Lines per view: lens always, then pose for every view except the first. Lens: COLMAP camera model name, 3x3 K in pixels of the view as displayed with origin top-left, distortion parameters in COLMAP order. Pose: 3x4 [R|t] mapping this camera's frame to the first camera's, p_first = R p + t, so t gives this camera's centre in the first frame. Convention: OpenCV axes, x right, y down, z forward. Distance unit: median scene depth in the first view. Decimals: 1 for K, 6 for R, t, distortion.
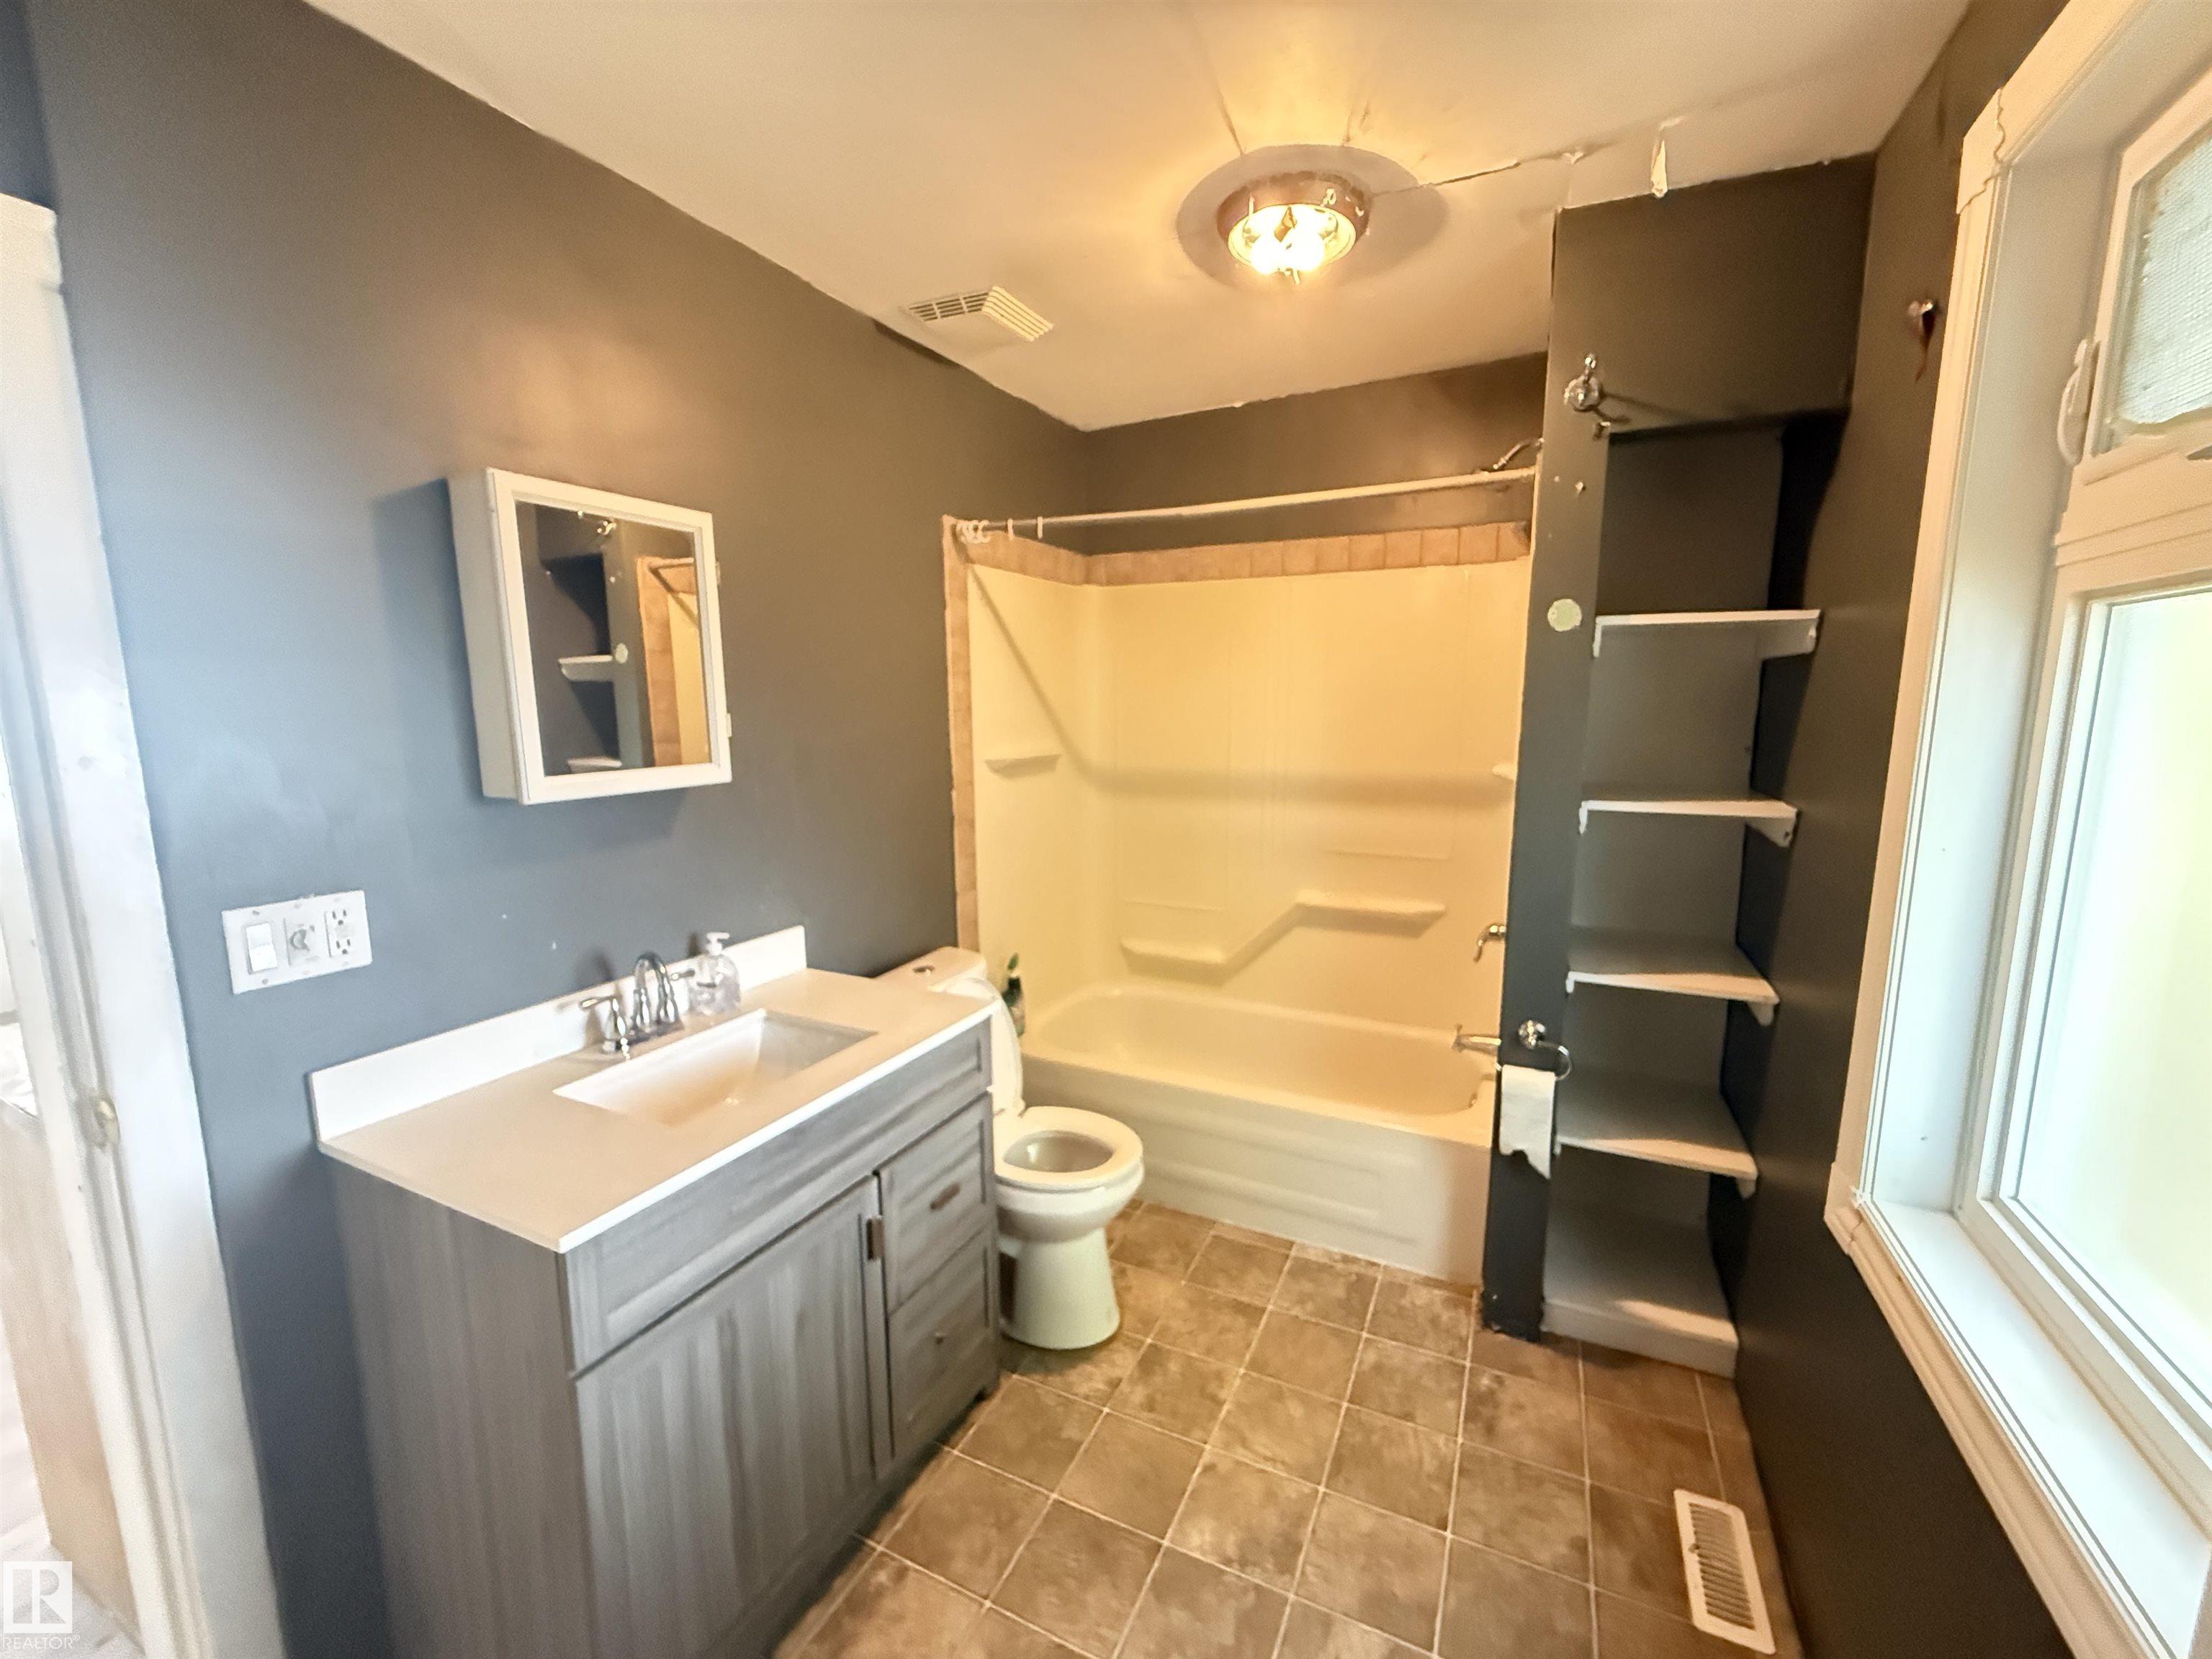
lens RADIAL K [[885.9, 0, 1104.6], [0, 885.9, 829.2], [0, 0, 1]] dist [0.000466, -0.000265]
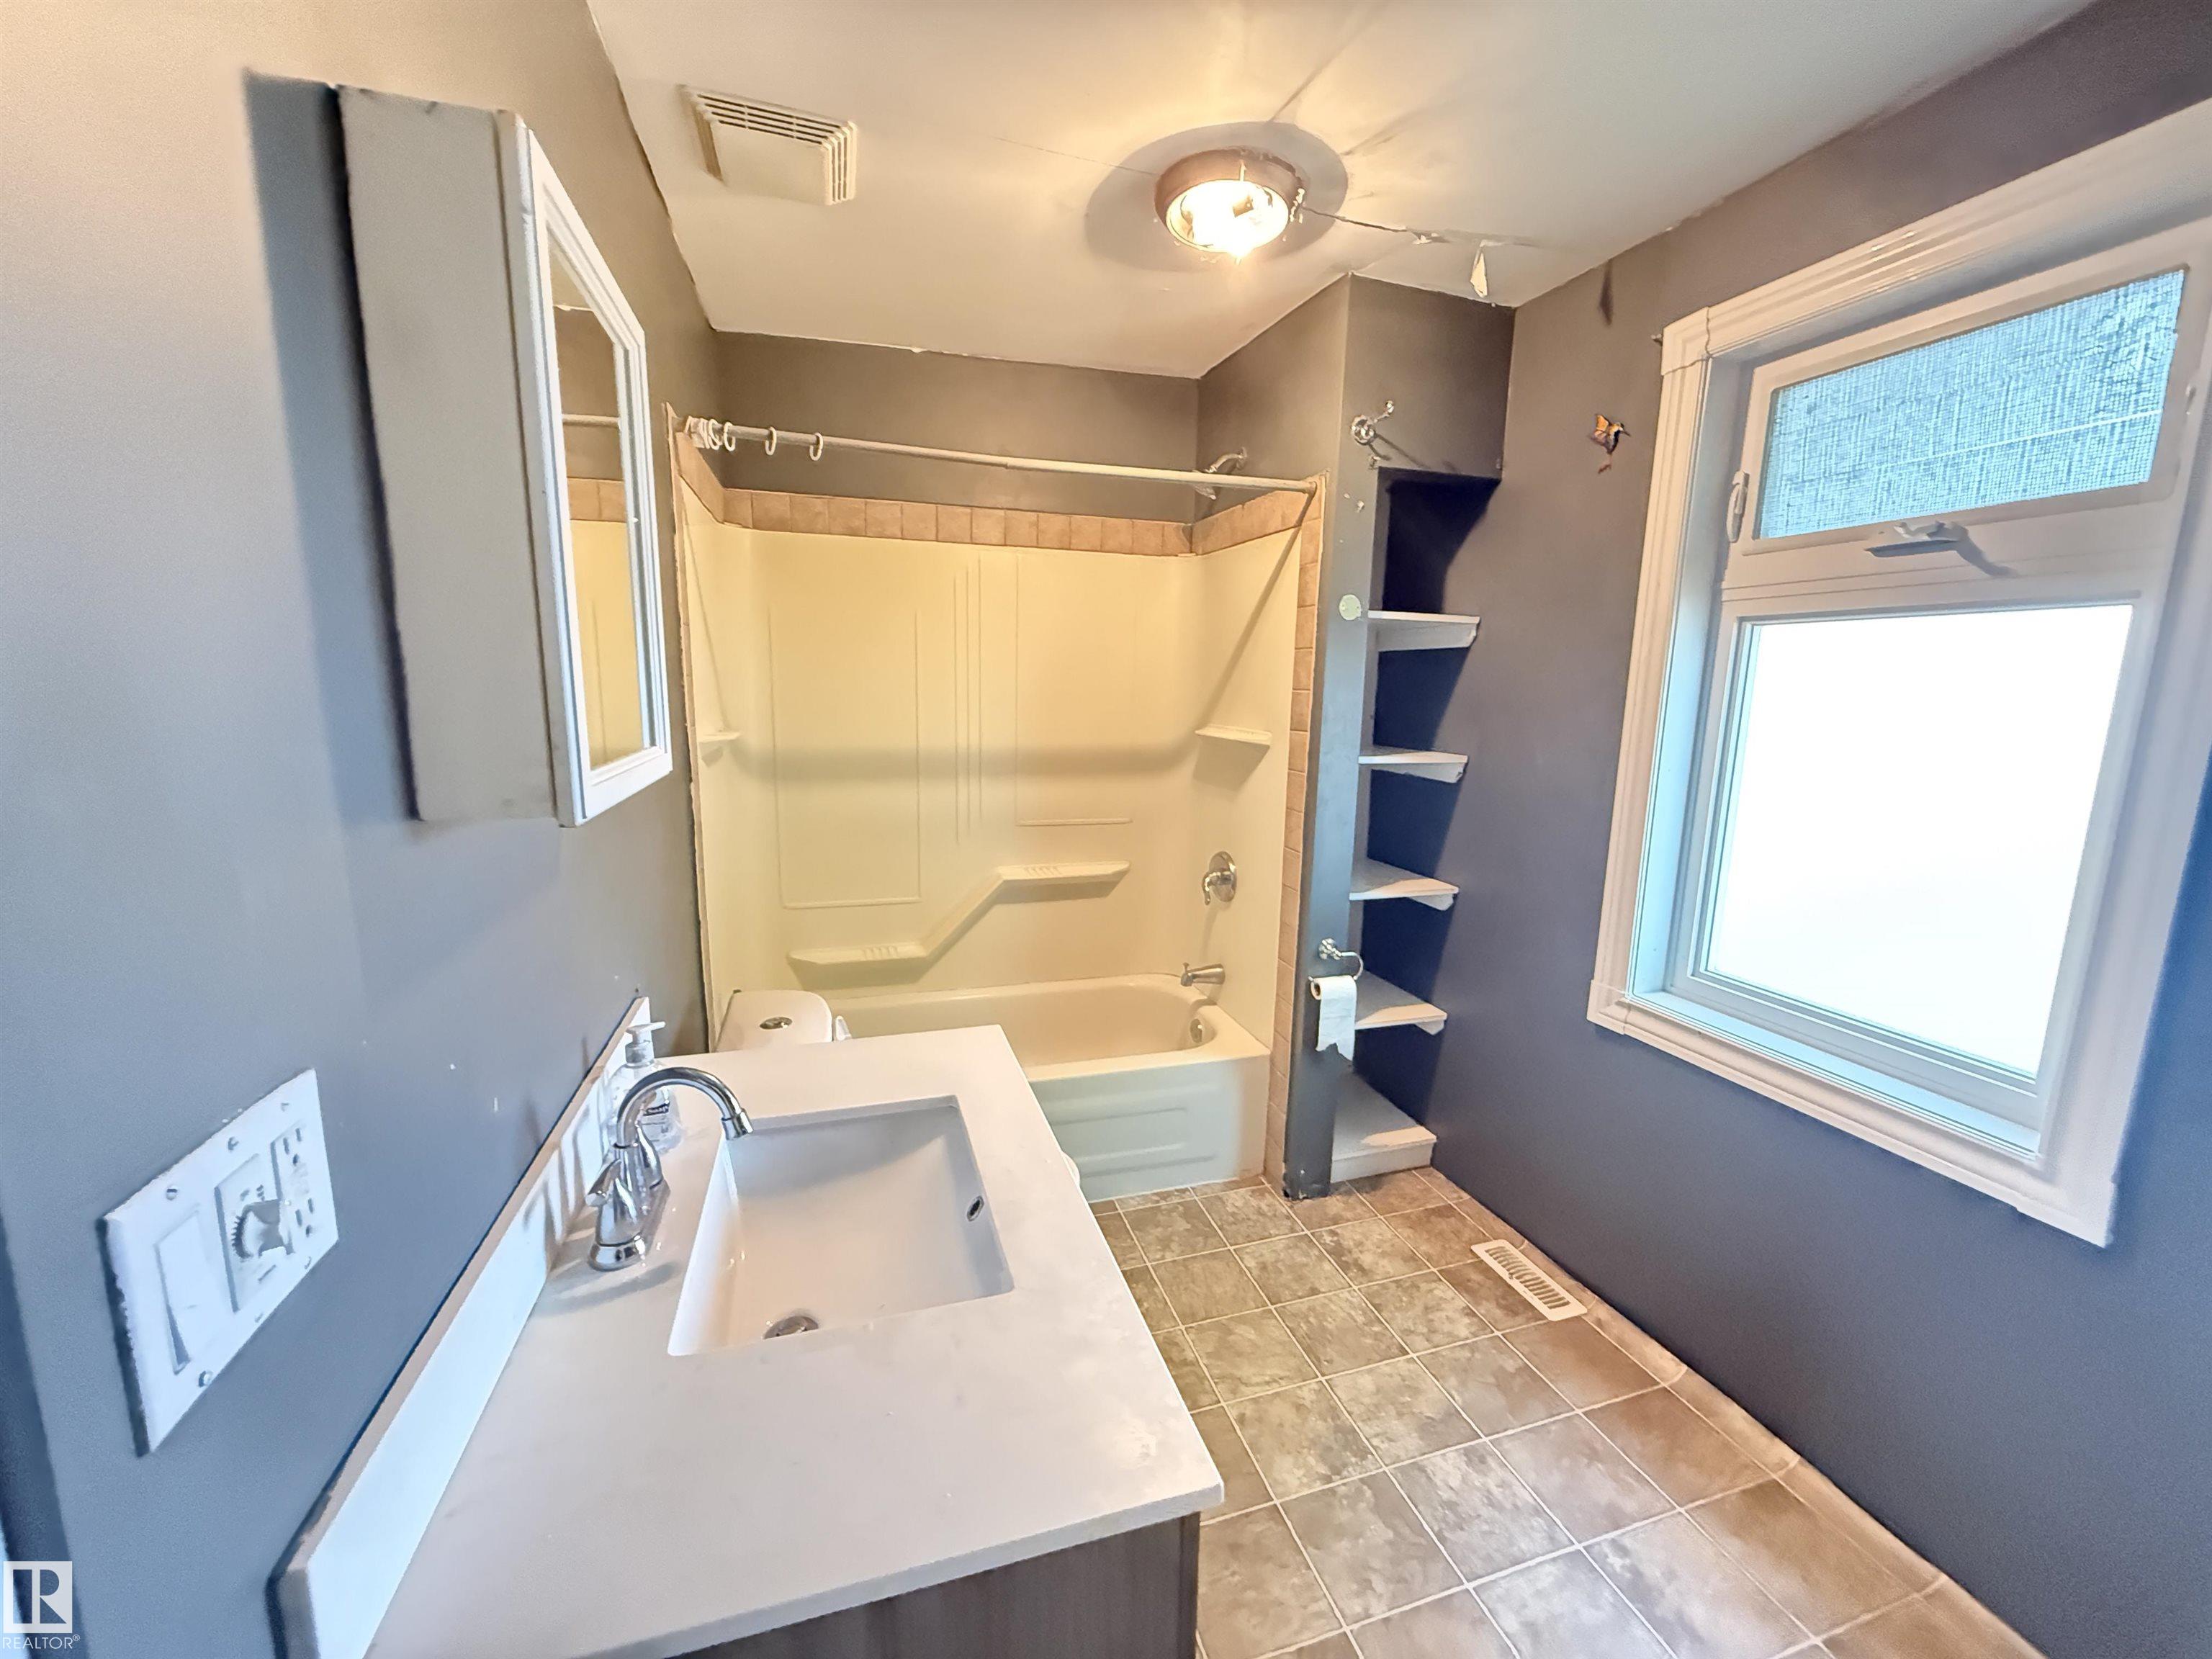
lens RADIAL K [[885.9, 0, 1074.9], [0, 885.9, 829.2], [0, 0, 1]] dist [0.000466, -0.000265]
pose [[0.732681, -0.092386, 0.674273, -0.612574], [0.081296, 0.995530, 0.048065, -0.022240], [-0.675700, 0.019599, 0.736916, 0.340483]]
